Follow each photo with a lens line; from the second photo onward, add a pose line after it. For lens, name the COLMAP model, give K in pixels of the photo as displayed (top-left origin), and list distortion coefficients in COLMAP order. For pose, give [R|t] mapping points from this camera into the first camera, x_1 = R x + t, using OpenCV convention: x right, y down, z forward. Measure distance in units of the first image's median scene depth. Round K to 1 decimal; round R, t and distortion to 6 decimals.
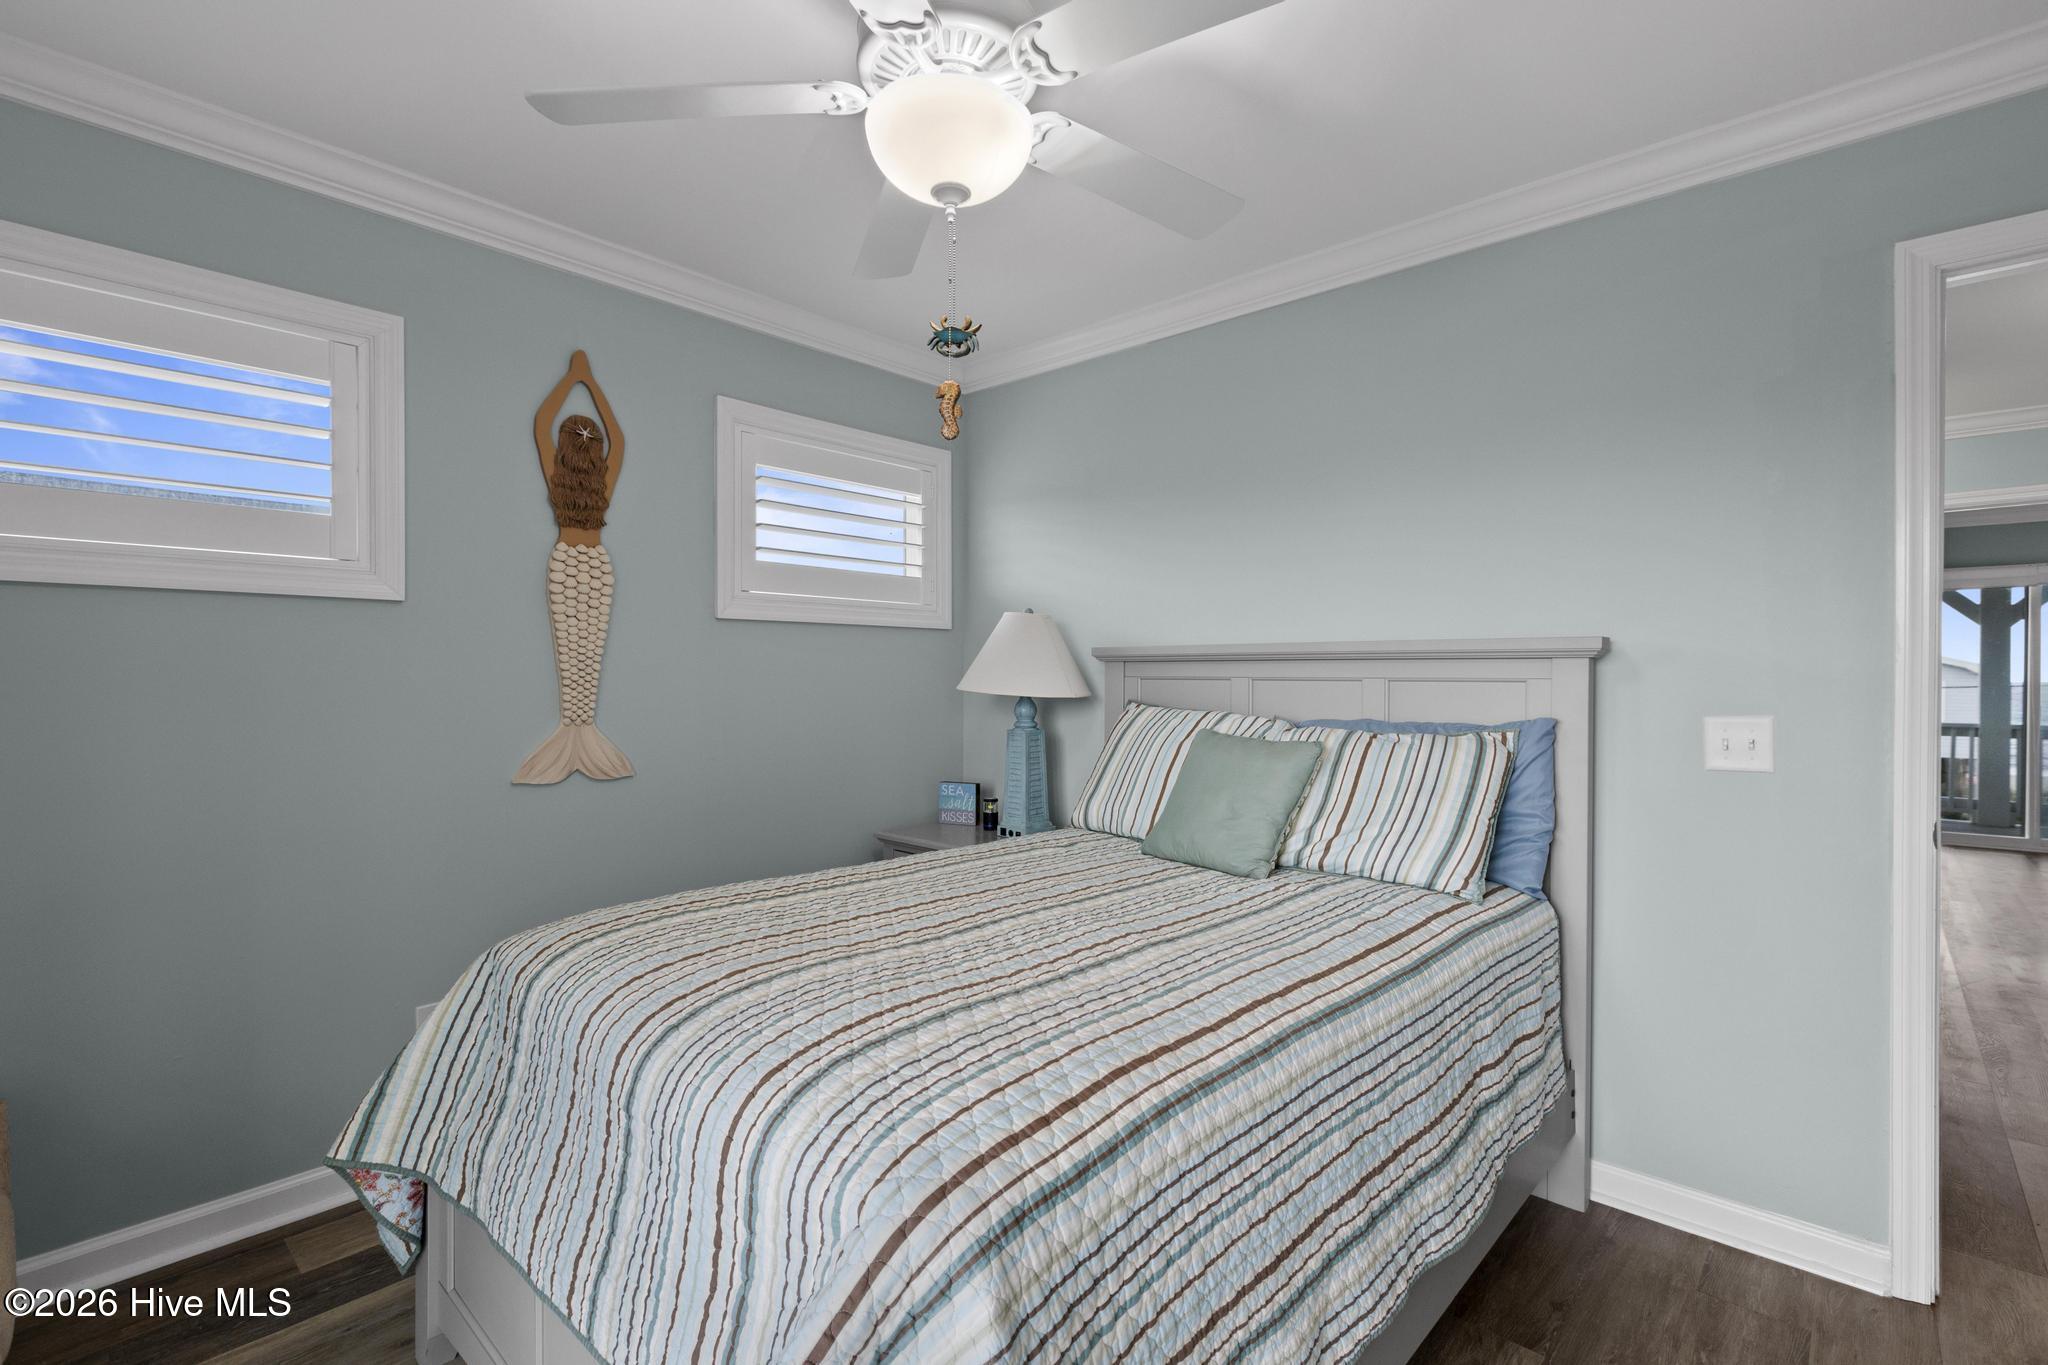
lens RADIAL K [[914.4, 0, 1024.0], [0, 914.4, 682.5], [0, 0, 1]] dist [0.059281, 0.000045]
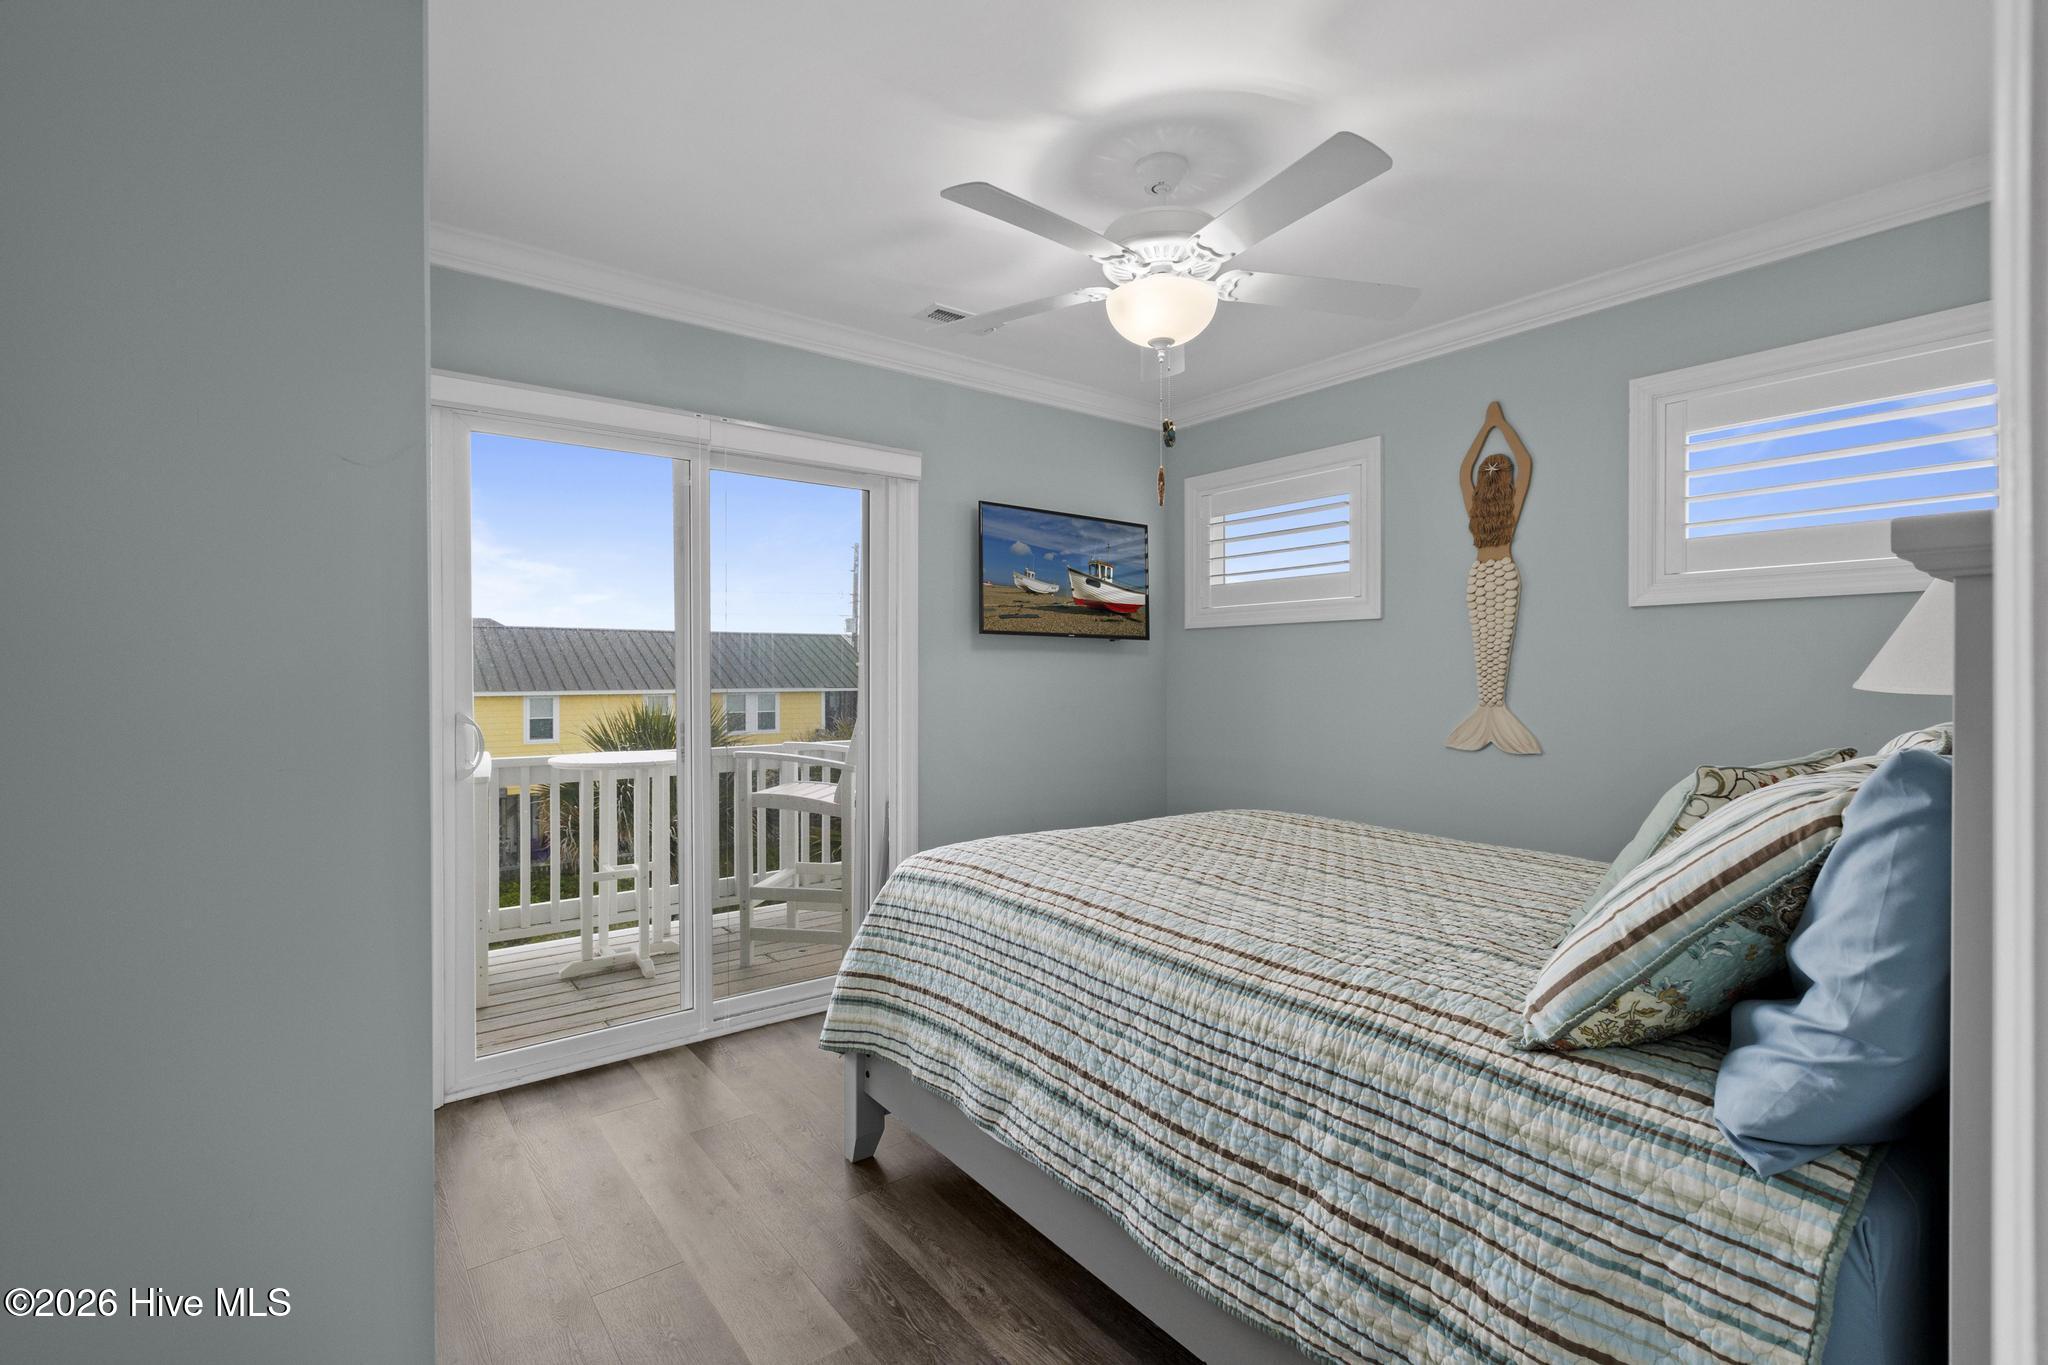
lens RADIAL K [[922.4, 0, 1024.0], [0, 922.4, 682.5], [0, 0, 1]] dist [0.000033, -0.000016]
pose [[-0.158594, 0.013137, -0.987256, 0.828081], [-0.011798, 0.999815, 0.015200, 0.002712], [0.987273, 0.014058, -0.158410, 0.585879]]
